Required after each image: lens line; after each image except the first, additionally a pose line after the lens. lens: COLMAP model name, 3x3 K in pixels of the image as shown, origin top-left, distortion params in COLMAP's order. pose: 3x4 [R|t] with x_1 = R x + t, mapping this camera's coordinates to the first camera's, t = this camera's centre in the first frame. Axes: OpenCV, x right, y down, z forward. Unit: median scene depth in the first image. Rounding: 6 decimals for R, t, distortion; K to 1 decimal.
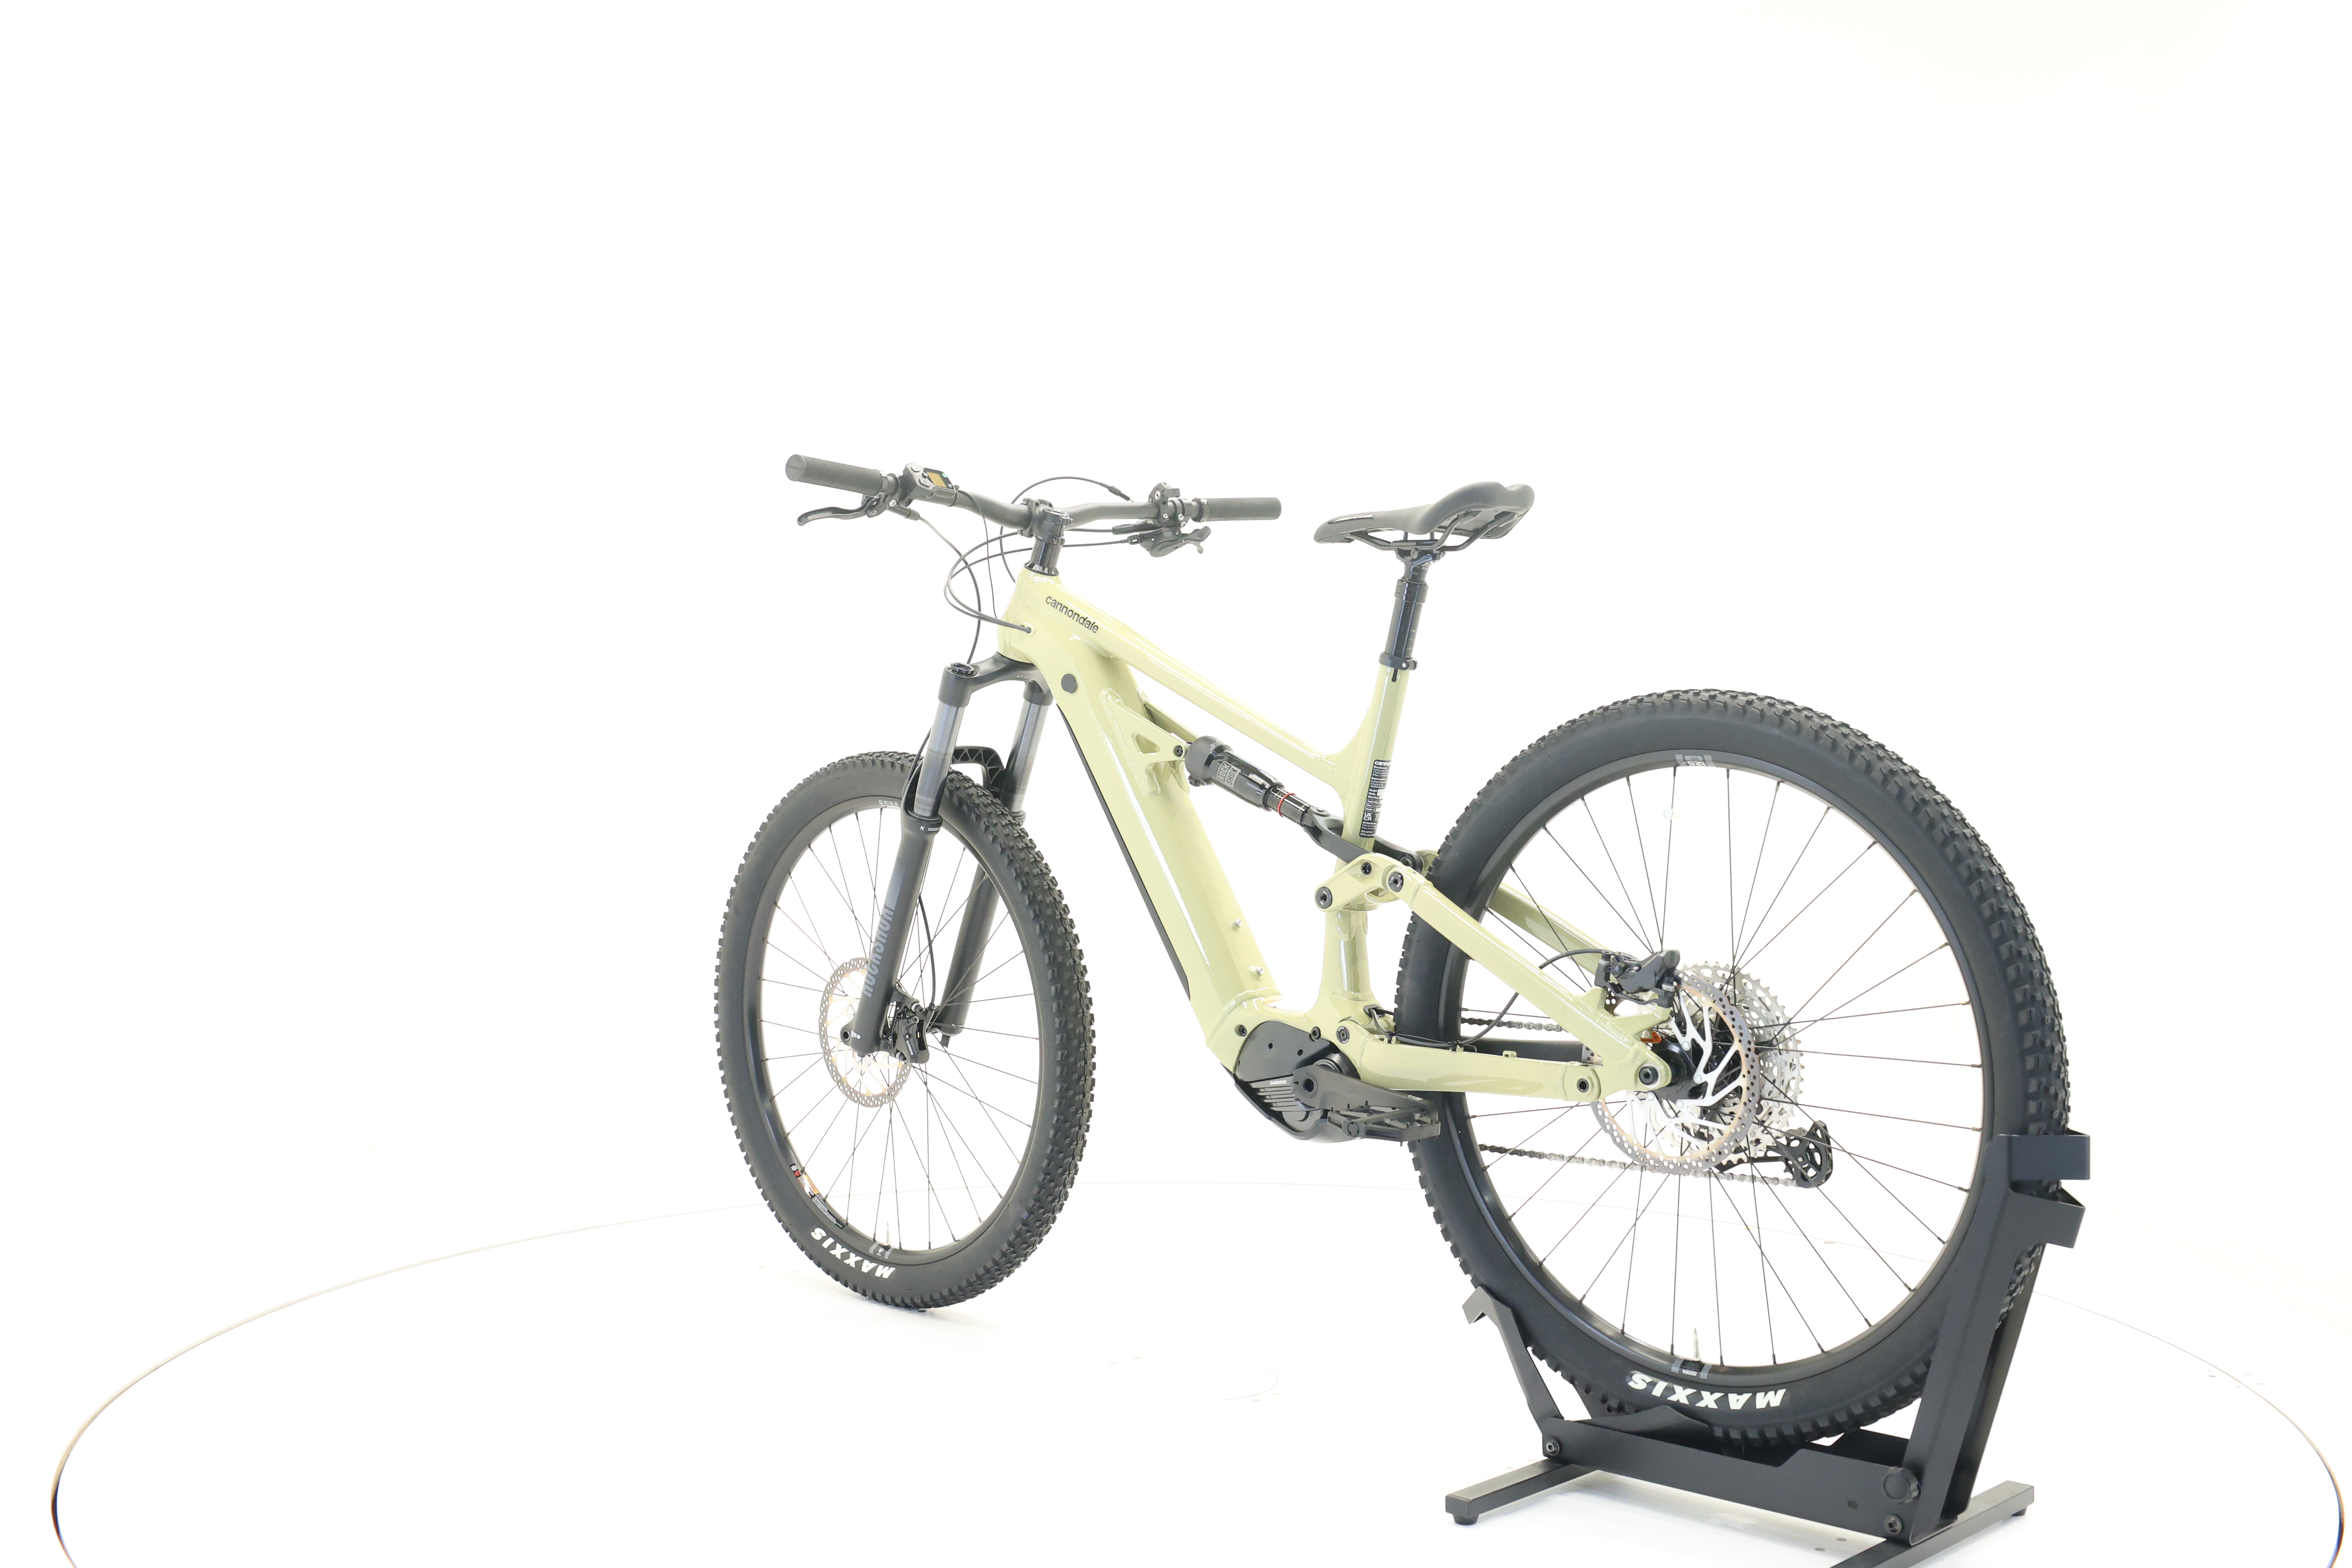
lens RADIAL K [[2499.1, 0, 1175.2], [0, 2499.1, 786.6], [0, 0, 1]] dist [-0.035603, 0.000000]
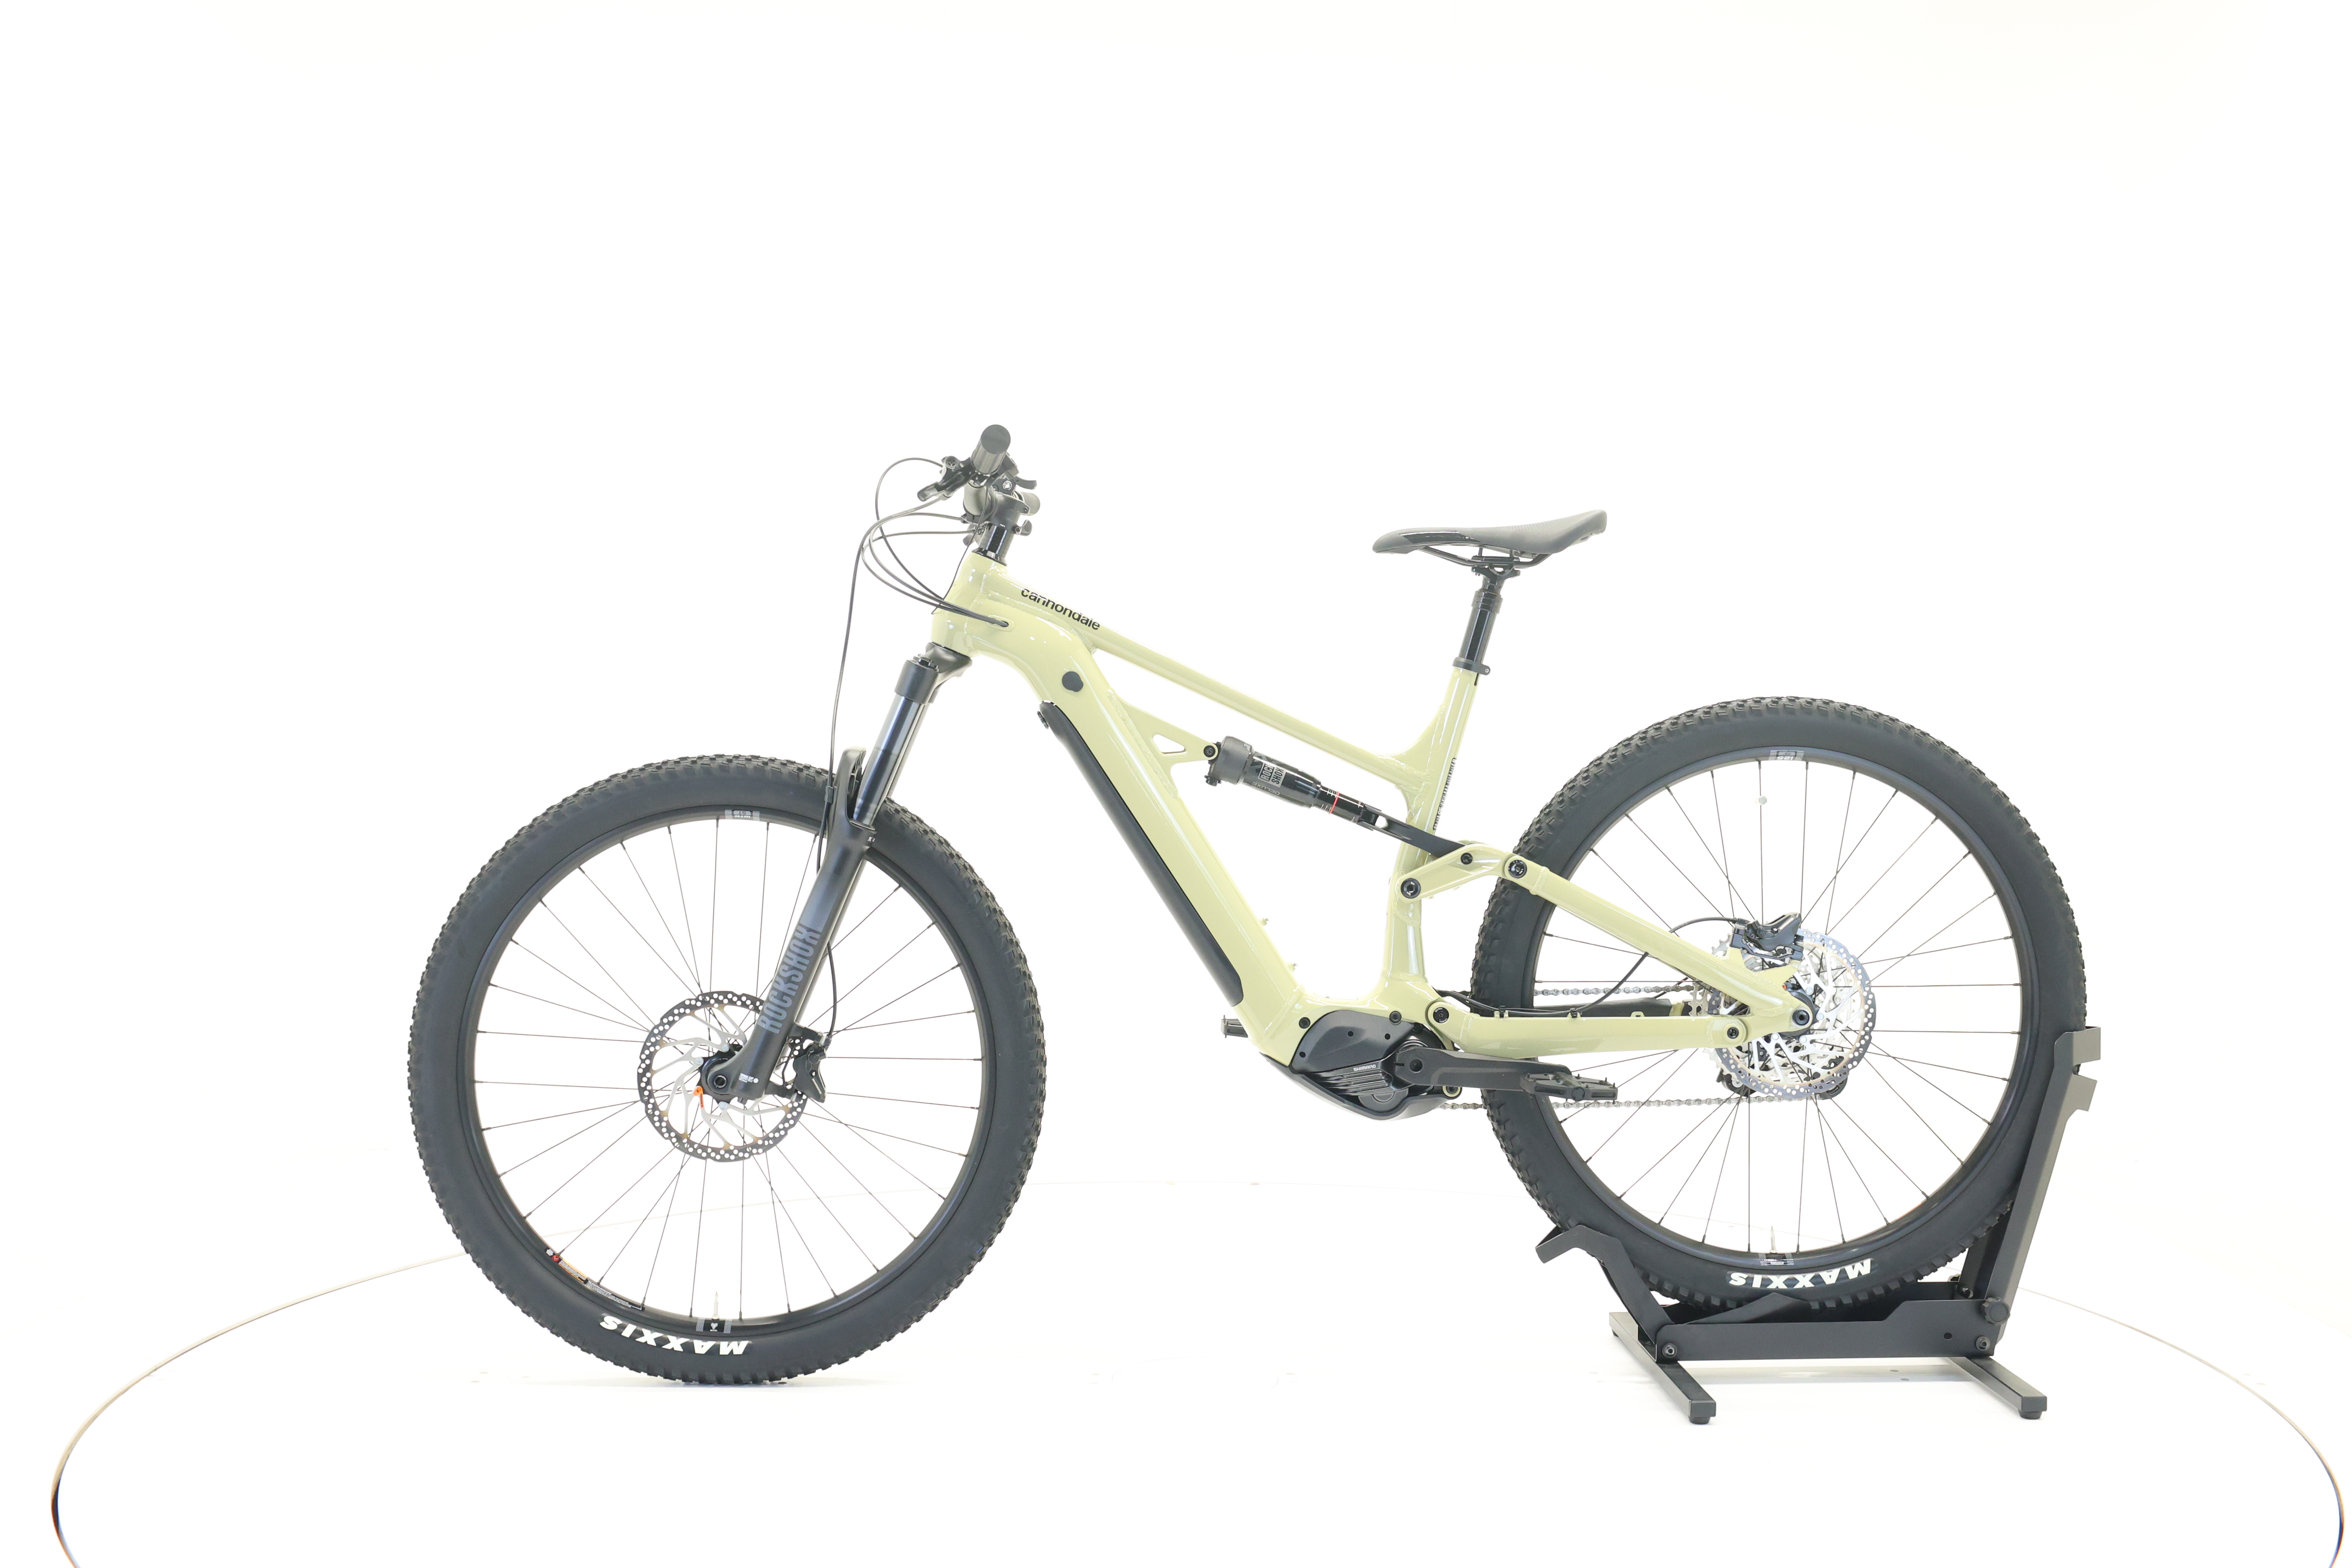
lens RADIAL K [[2499.1, 0, 1176.9], [0, 2499.1, 788.6], [0, 0, 1]] dist [-0.035603, 0.000000]
pose [[0.684291, -0.016573, 0.729020, -0.809333], [0.015656, 0.999845, 0.008034, -0.008159], [-0.729041, 0.005916, 0.684445, 0.359250]]
